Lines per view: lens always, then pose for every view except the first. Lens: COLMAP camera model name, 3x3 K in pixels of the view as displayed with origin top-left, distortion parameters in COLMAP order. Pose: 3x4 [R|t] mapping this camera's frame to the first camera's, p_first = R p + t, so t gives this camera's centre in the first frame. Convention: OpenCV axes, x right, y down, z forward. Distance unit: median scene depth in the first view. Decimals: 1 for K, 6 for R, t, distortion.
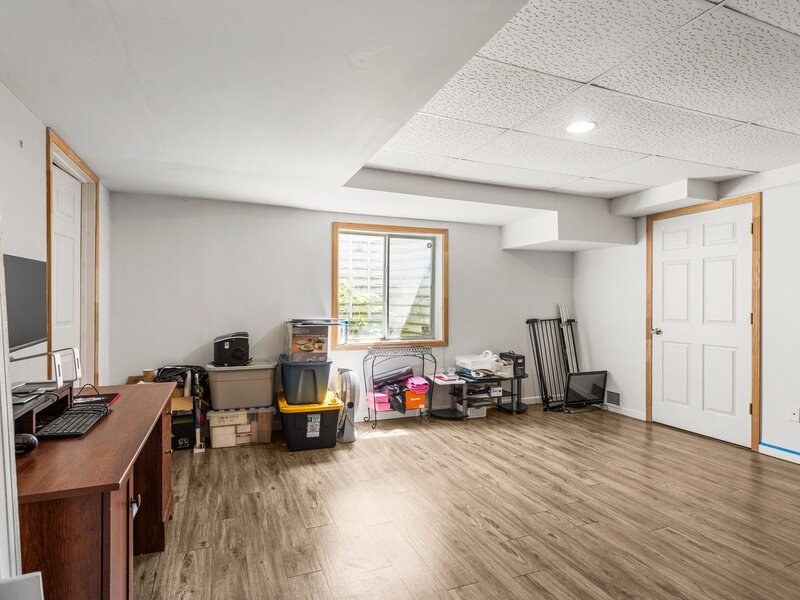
lens RADIAL K [[438.7, 0, 399.3], [0, 438.7, 299.7], [0, 0, 1]] dist [0.000173, 0.004866]
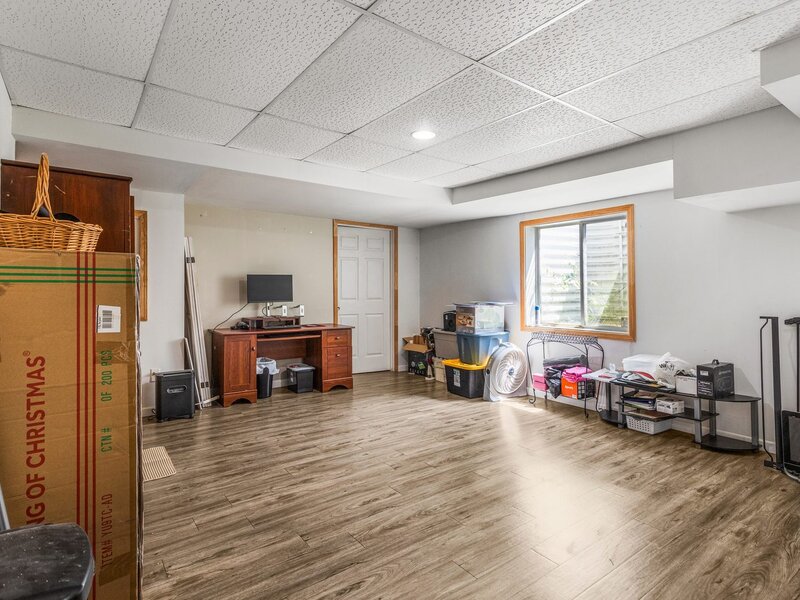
lens RADIAL K [[438.7, 0, 414.1], [0, 438.7, 286.9], [0, 0, 1]] dist [0.000173, 0.004866]
pose [[0.269346, -0.007195, -0.963017, 1.062566], [-0.000168, 0.999972, -0.007518, 0.008780], [0.963044, 0.002186, 0.269337, 0.471758]]
